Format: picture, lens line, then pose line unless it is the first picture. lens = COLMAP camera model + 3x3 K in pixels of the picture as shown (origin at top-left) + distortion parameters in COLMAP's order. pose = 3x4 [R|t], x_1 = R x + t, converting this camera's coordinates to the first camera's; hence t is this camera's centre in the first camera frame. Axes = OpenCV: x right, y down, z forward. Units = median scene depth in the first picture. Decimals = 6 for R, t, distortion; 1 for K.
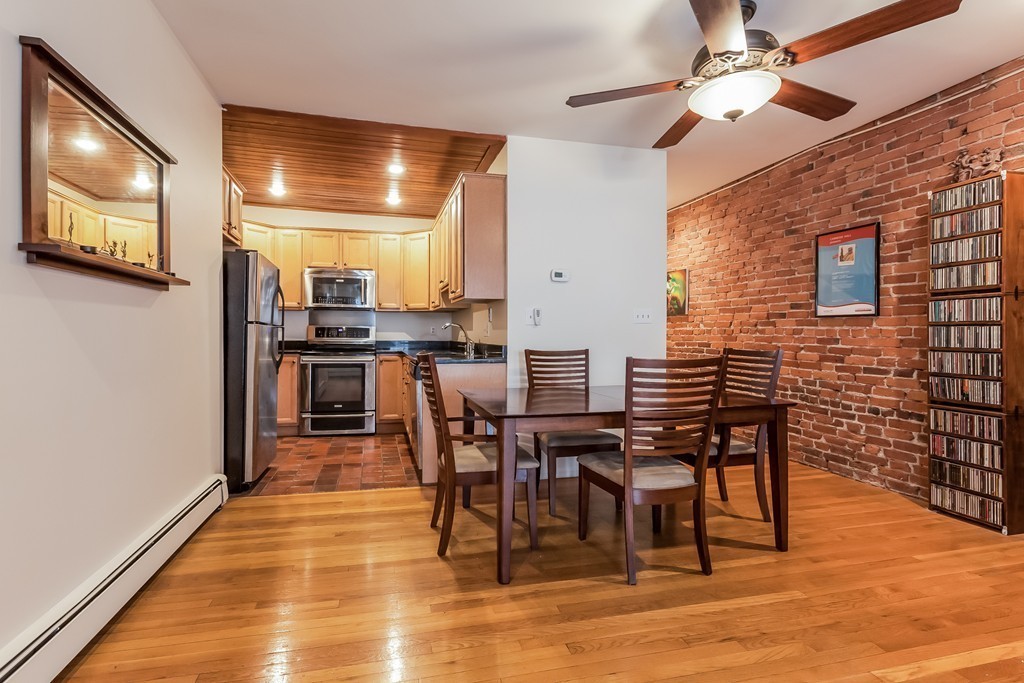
lens RADIAL K [[492.4, 0, 514.4], [0, 492.4, 338.1], [0, 0, 1]] dist [0.001662, 0.000717]
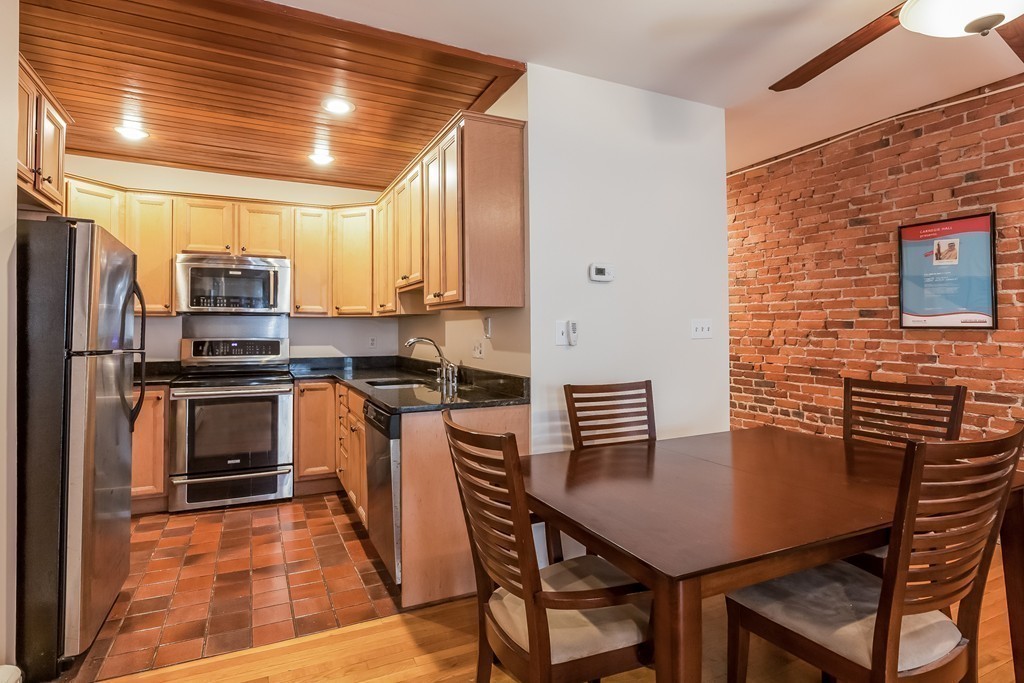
lens RADIAL K [[548.2, 0, 554.3], [0, 548.2, 321.8], [0, 0, 1]] dist [-0.002009, -0.000972]
pose [[0.976224, -0.005945, 0.216683, -0.123788], [0.011512, 0.999635, -0.024443, -0.035852], [-0.216459, 0.026356, 0.975936, 0.238847]]
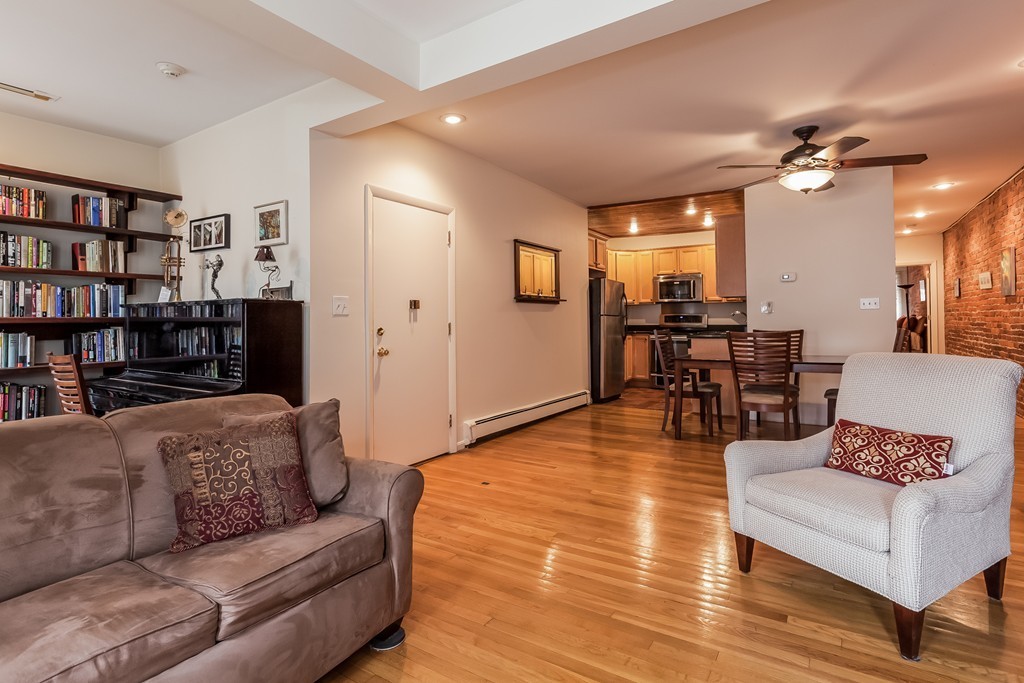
lens RADIAL K [[509.9, 0, 537.3], [0, 509.9, 314.6], [0, 0, 1]] dist [-0.000929, -0.000824]
pose [[0.722950, -0.019775, -0.690617, 0.512544], [0.007397, 0.999755, -0.020884, 0.004156], [0.690861, 0.009989, 0.722919, -0.478517]]
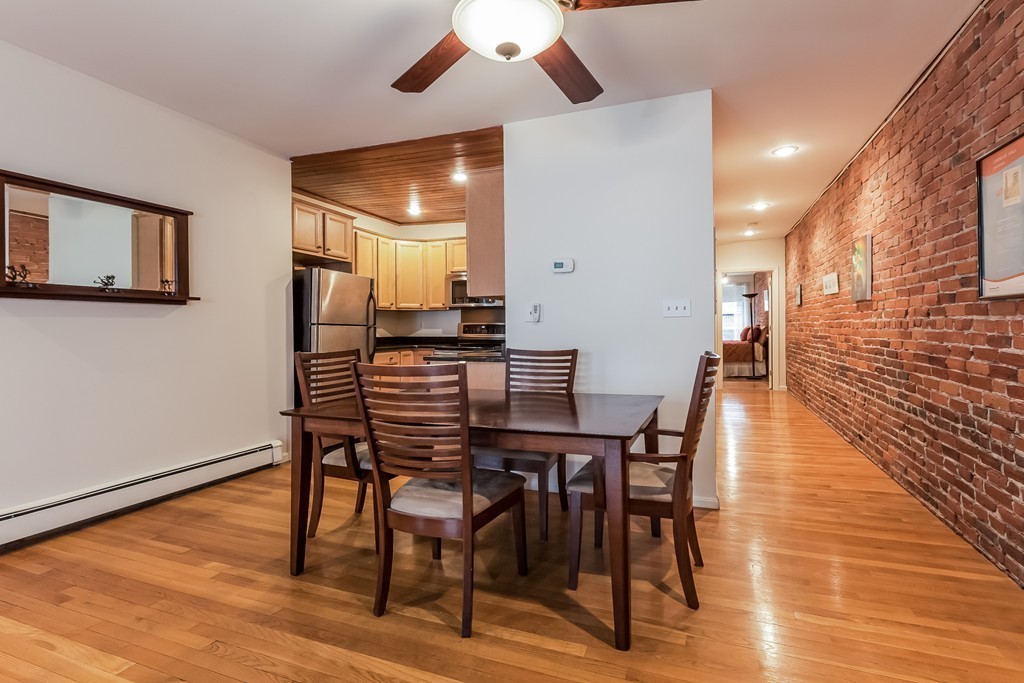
lens RADIAL K [[489.9, 0, 504.8], [0, 489.9, 327.8], [0, 0, 1]] dist [0.002010, 0.000162]
pose [[0.819769, -0.009304, -0.572619, 0.456614], [0.004656, 0.999943, -0.009582, -0.006174], [0.572676, 0.005189, 0.819765, 0.193981]]
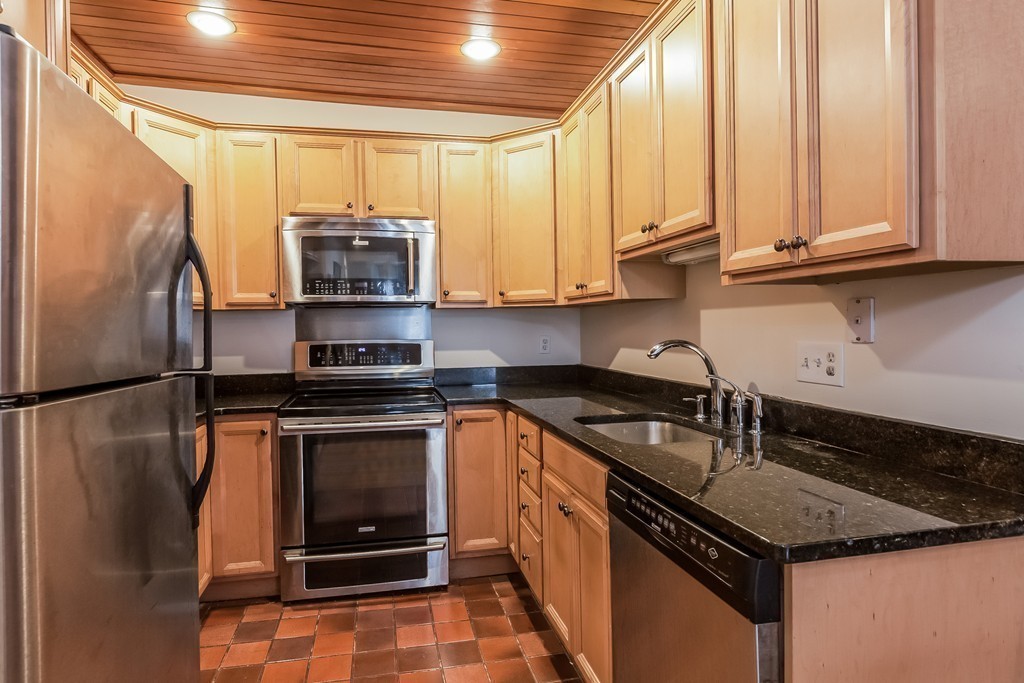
lens RADIAL K [[624.4, 0, 528.5], [0, 624.4, 343.6], [0, 0, 1]] dist [-0.005506, -0.001577]
pose [[0.998818, -0.018846, -0.044793, -0.243463], [0.019569, 0.999684, 0.015748, -0.042075], [0.044482, -0.016606, 0.998872, 0.597969]]
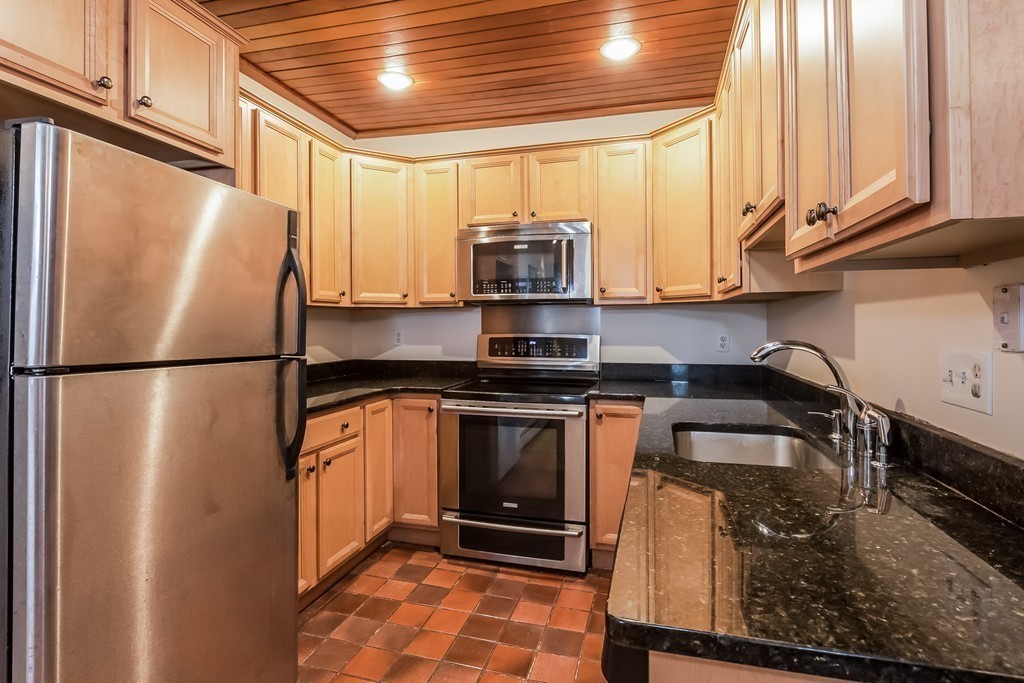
lens RADIAL K [[563.2, 0, 468.7], [0, 563.2, 329.1], [0, 0, 1]] dist [-0.020905, 0.000791]
pose [[0.830850, -0.005780, -0.556467, -0.110332], [0.003551, 0.999981, -0.005085, -0.041424], [0.556486, 0.002249, 0.830854, 0.679031]]
